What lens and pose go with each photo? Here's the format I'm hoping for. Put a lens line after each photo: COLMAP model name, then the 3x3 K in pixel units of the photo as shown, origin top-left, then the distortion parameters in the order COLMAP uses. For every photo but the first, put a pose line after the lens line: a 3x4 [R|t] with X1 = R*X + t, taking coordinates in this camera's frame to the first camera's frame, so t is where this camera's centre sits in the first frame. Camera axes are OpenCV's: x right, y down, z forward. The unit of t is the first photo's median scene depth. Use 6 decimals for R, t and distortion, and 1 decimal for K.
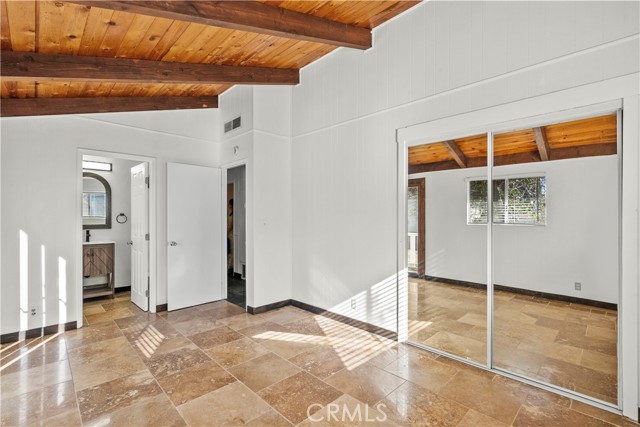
lens RADIAL K [[291.9, 0, 322.1], [0, 291.9, 215.6], [0, 0, 1]] dist [-0.003296, 0.000316]
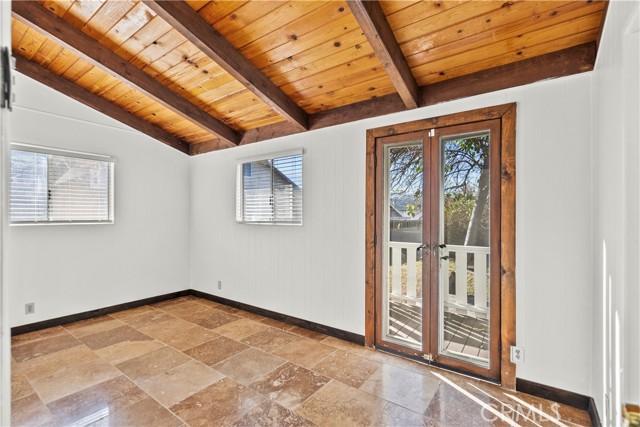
lens RADIAL K [[291.9, 0, 326.3], [0, 291.9, 217.6], [0, 0, 1]] dist [-0.003296, 0.000316]
pose [[-0.984091, 0.006292, -0.177553, -0.429040], [0.005101, 0.999961, 0.007165, 0.003008], [0.177591, 0.006146, -0.984085, 1.378113]]
